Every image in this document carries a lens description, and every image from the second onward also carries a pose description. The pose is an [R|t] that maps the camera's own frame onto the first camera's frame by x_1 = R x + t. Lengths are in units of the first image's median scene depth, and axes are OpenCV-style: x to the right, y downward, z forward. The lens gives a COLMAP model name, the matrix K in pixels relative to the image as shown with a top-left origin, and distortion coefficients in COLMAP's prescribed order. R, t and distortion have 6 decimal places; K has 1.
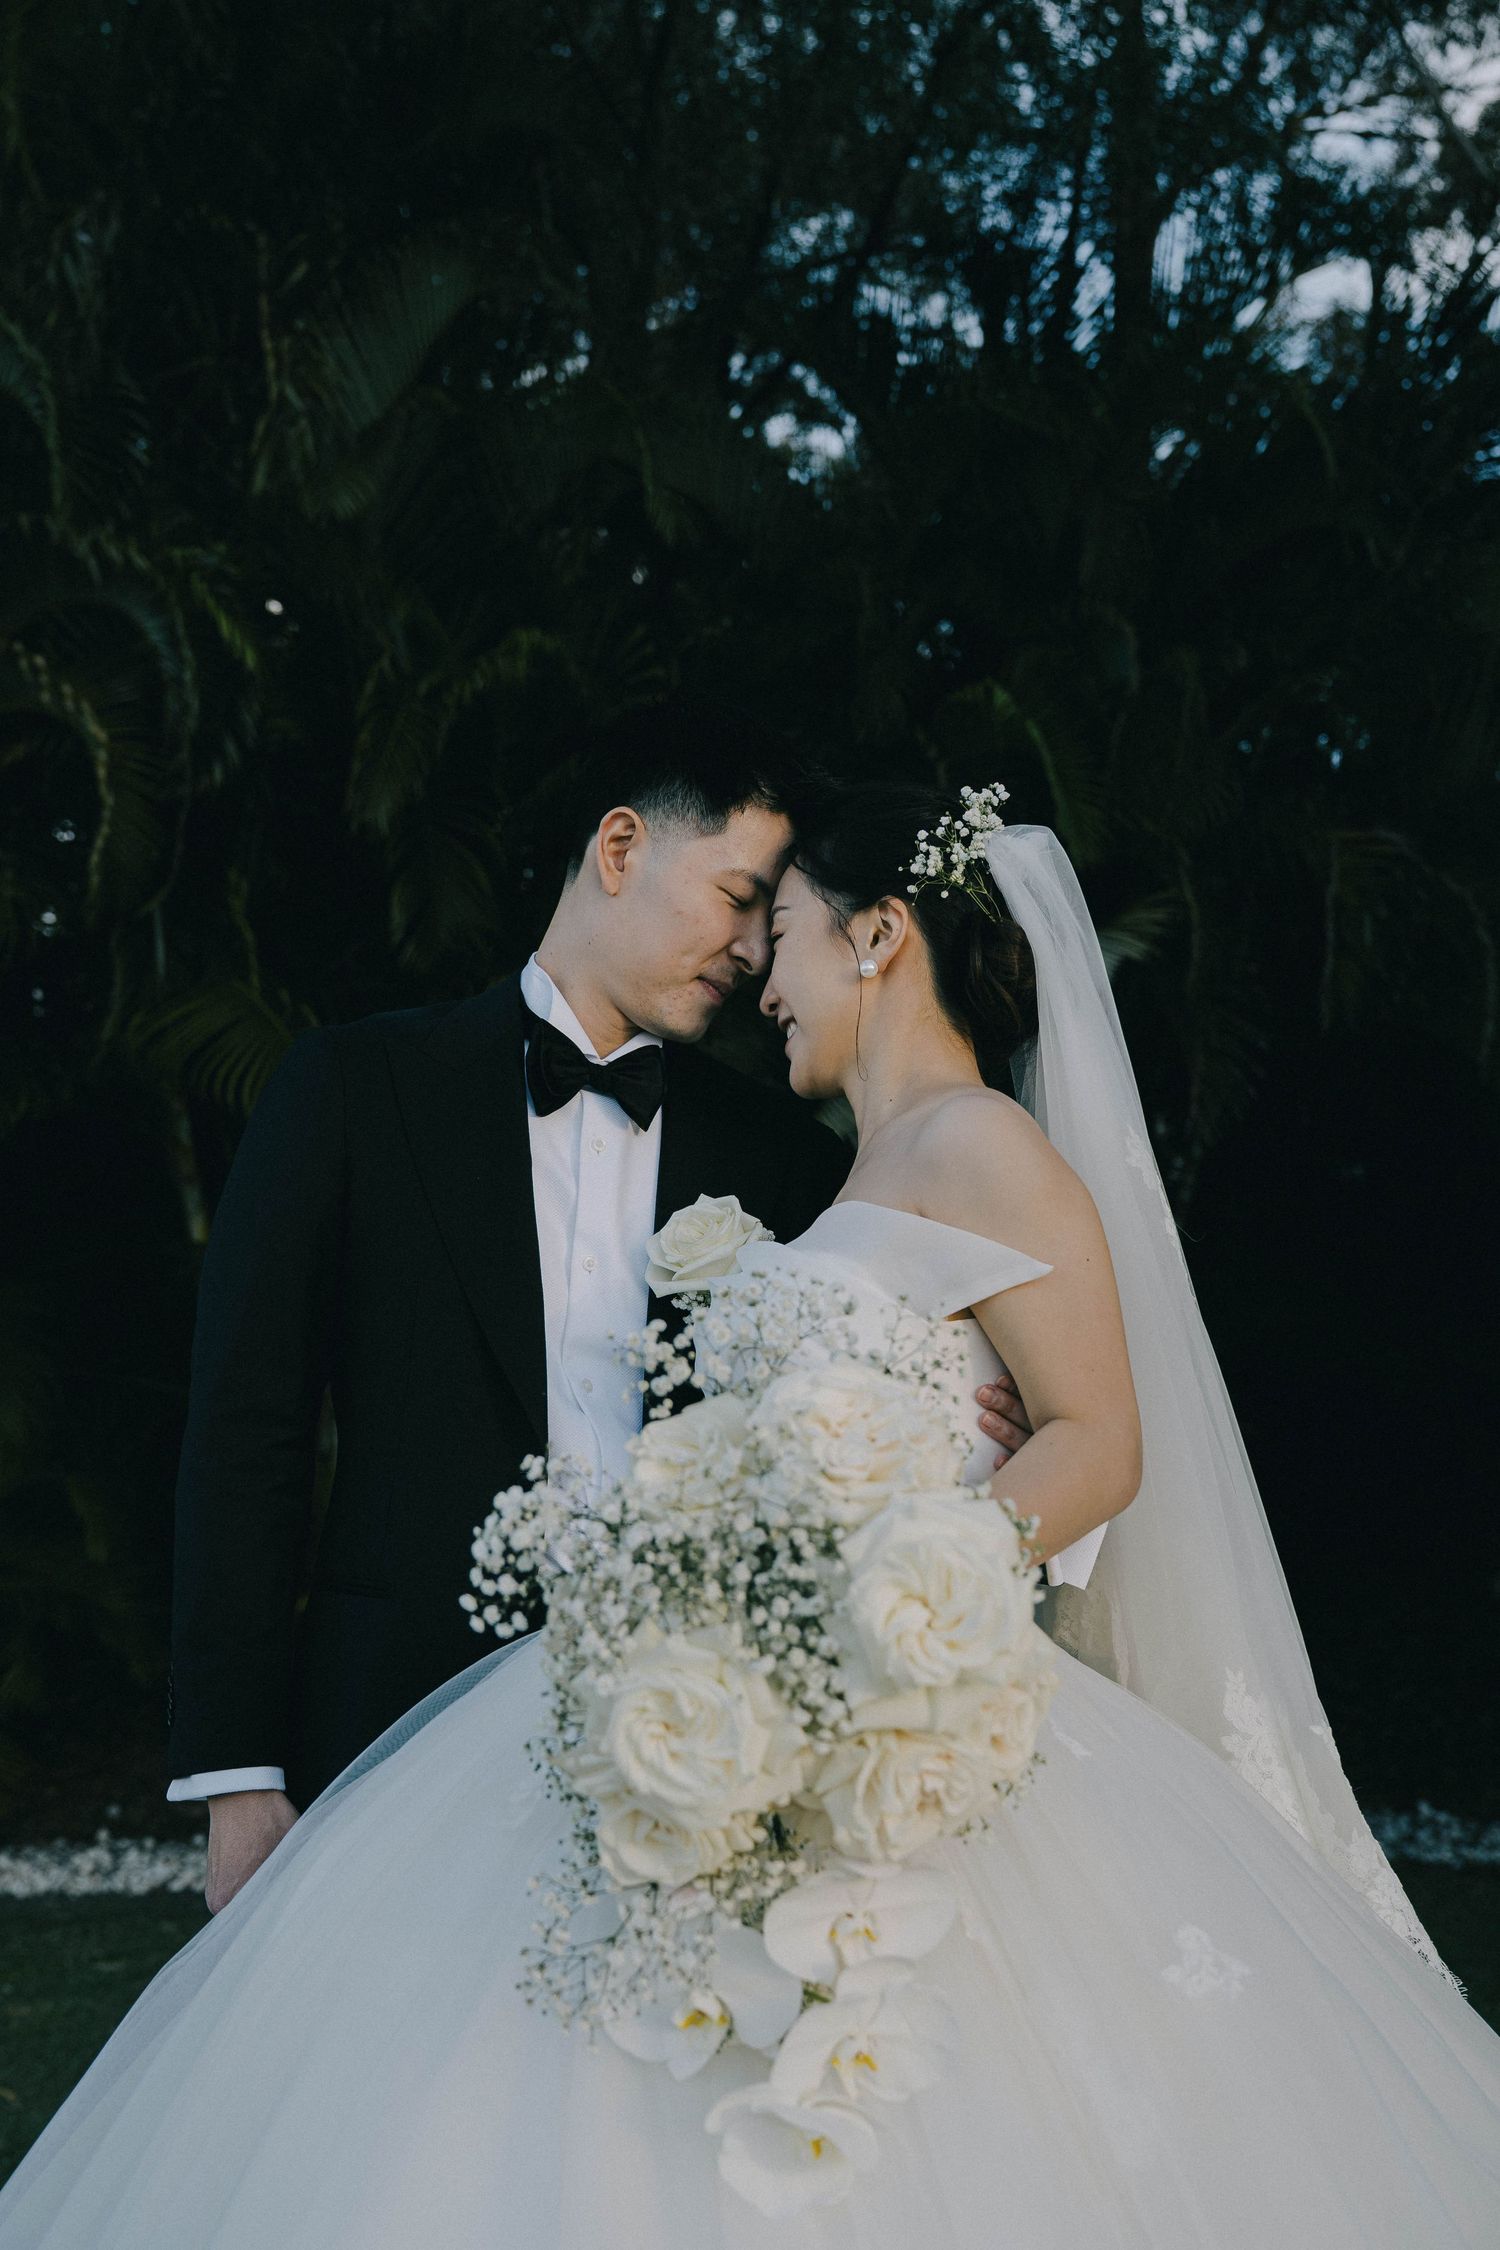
lens RADIAL K [[2797.0, 0, 744.3], [0, 2797.0, 1120.4], [0, 0, 1]] dist [0.126113, 0.000000]
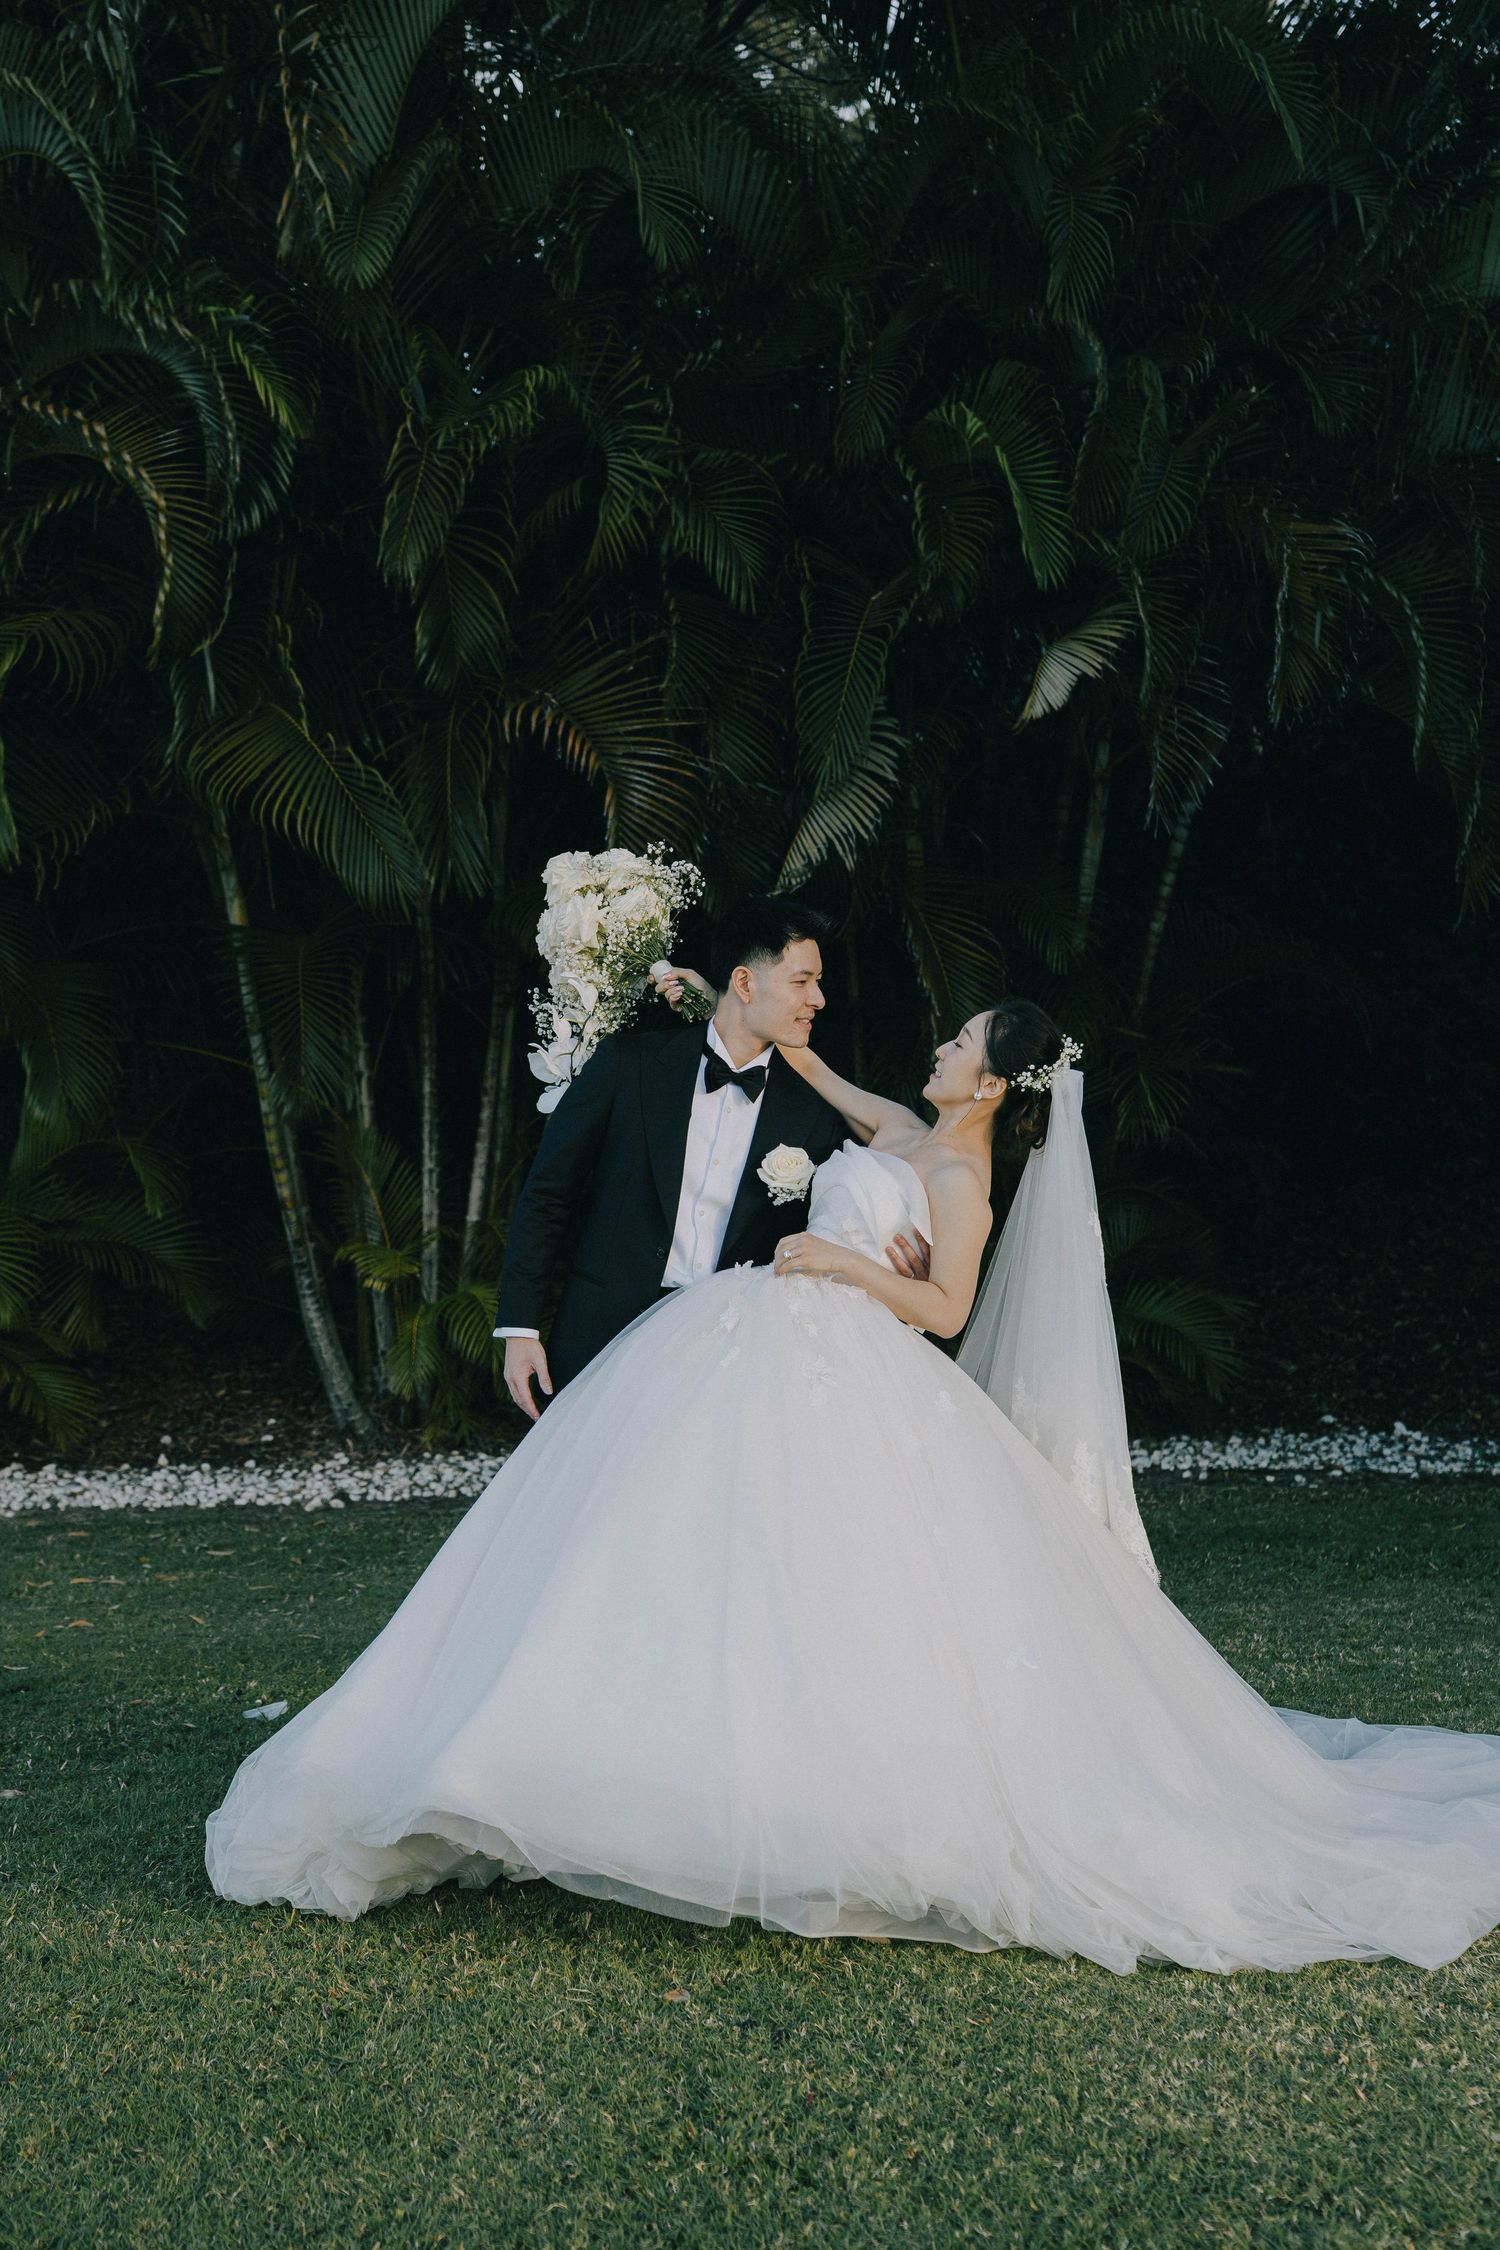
lens RADIAL K [[3774.2, 0, 729.5], [0, 3774.2, 1110.6], [0, 0, 1]] dist [0.367155, 0.000000]
pose [[0.999876, -0.010791, -0.011438, 0.012910], [0.012329, 0.989475, 0.144179, -0.109211], [0.009762, -0.144302, 0.989486, -0.521682]]
